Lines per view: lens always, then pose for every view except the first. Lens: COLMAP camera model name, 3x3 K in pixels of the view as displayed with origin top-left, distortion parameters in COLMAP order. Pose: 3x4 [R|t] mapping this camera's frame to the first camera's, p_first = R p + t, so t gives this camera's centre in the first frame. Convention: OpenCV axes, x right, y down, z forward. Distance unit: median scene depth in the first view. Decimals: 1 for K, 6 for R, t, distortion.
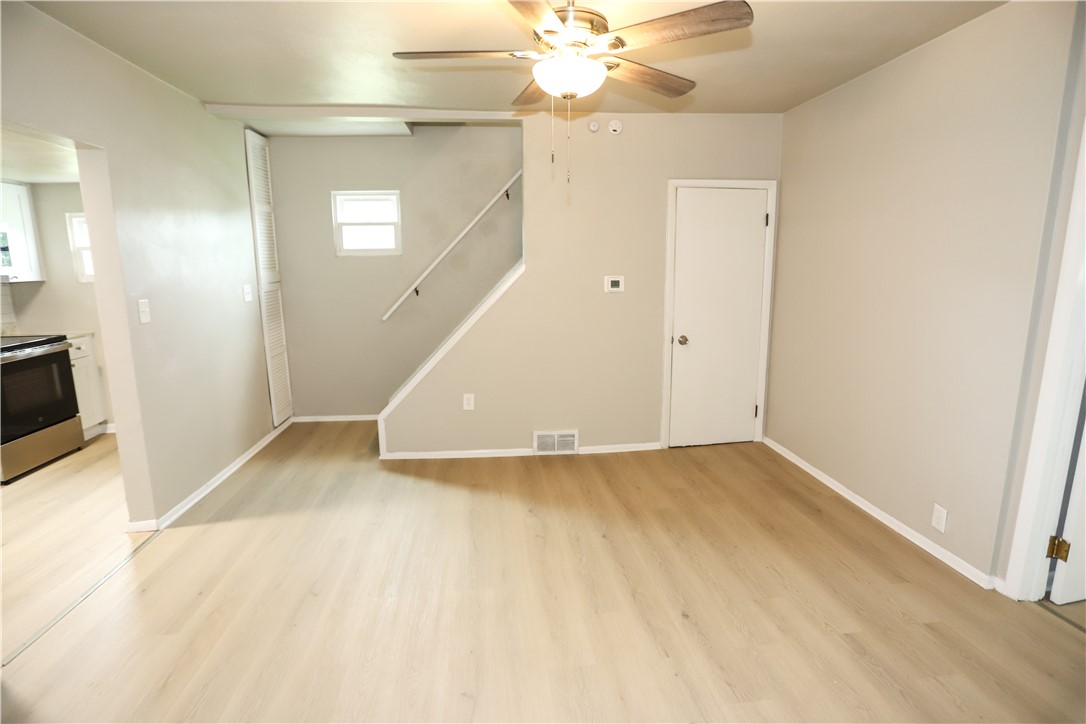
lens RADIAL K [[543.8, 0, 542.4], [0, 543.8, 358.0], [0, 0, 1]] dist [-0.083686, 0.036540]
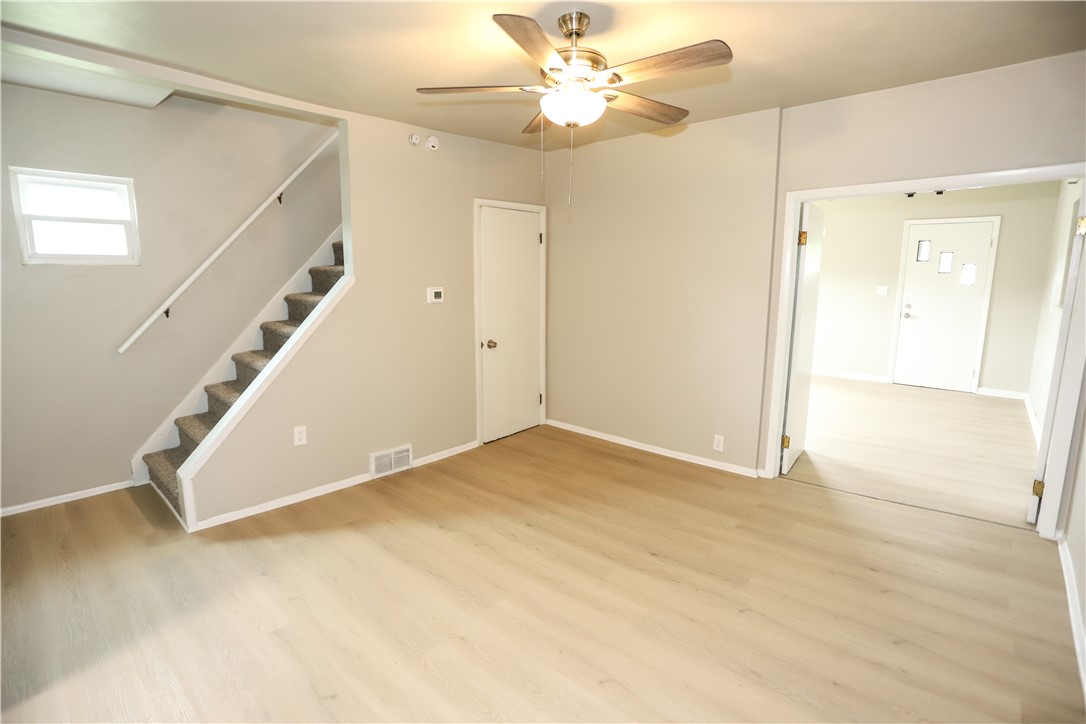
lens RADIAL K [[526.2, 0, 542.0], [0, 526.2, 358.3], [0, 0, 1]] dist [-0.077383, 0.032679]
pose [[0.748123, -0.098852, 0.656156, -0.374569], [0.110440, 0.993599, 0.023770, -0.018225], [-0.654305, 0.054683, 0.754251, 0.121727]]
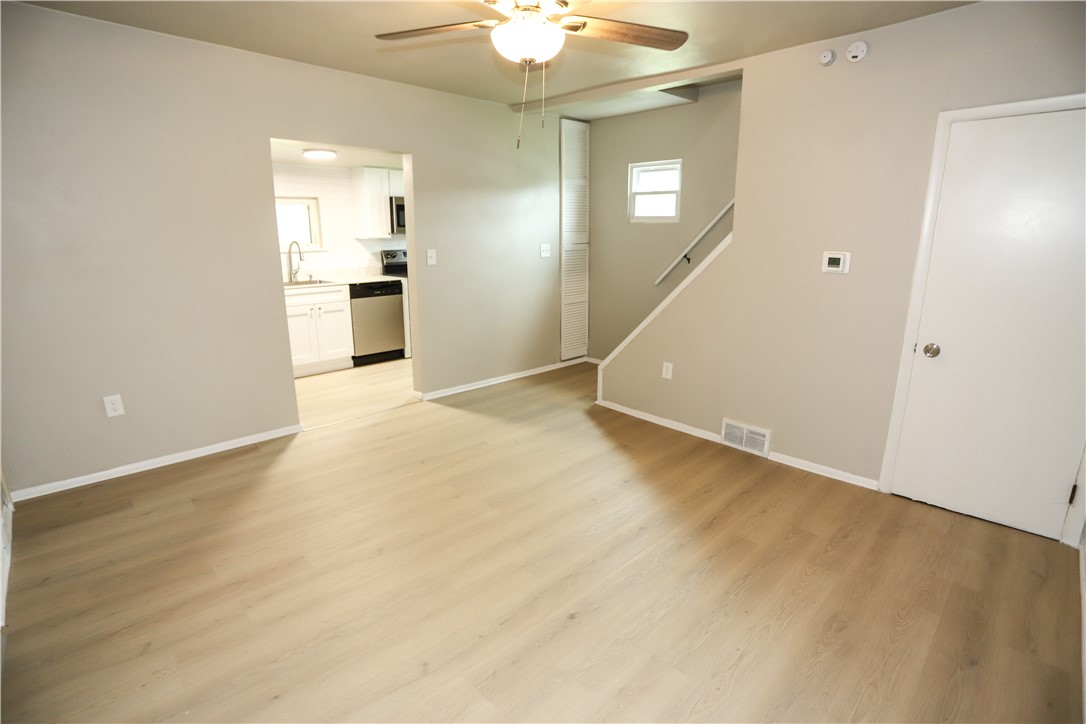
lens RADIAL K [[526.2, 0, 542.0], [0, 526.2, 358.3], [0, 0, 1]] dist [-0.077383, 0.032679]
pose [[0.615277, 0.197359, -0.763206, 0.455633], [-0.148458, 0.979840, 0.133695, -0.036296], [0.774206, 0.031045, 0.632172, 0.206736]]
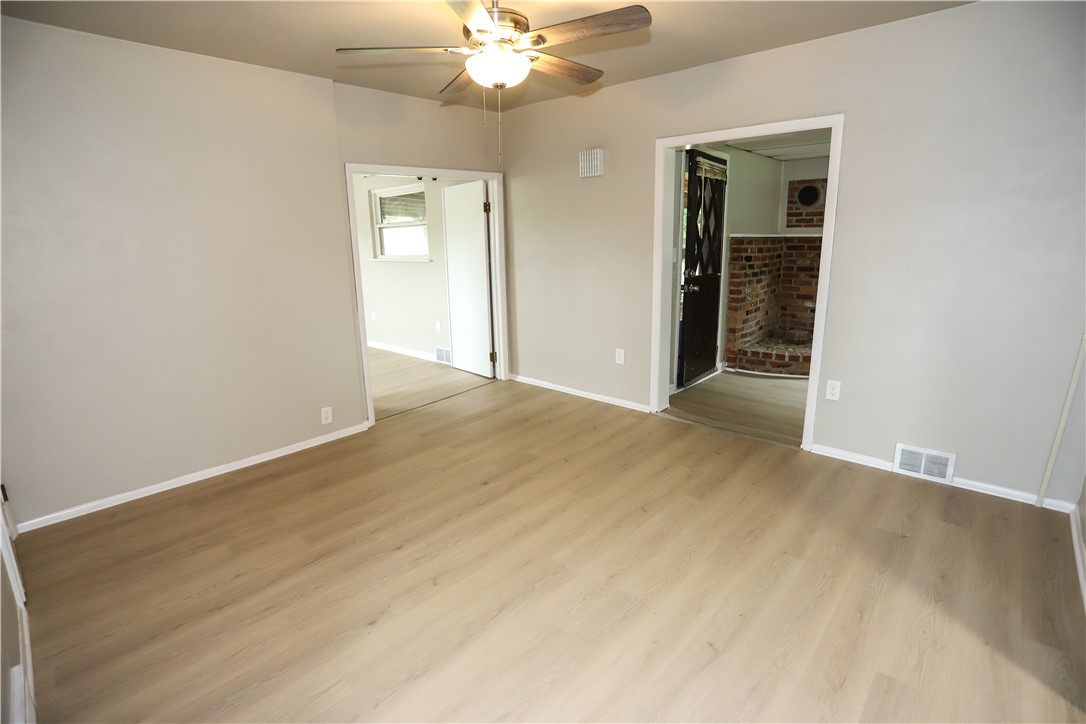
lens RADIAL K [[526.2, 0, 542.0], [0, 526.2, 358.3], [0, 0, 1]] dist [-0.077383, 0.032679]
pose [[-0.657689, -0.147383, 0.738731, -0.449483], [0.161018, 0.930502, 0.328997, -0.146745], [-0.735879, 0.335326, -0.588250, 0.876238]]
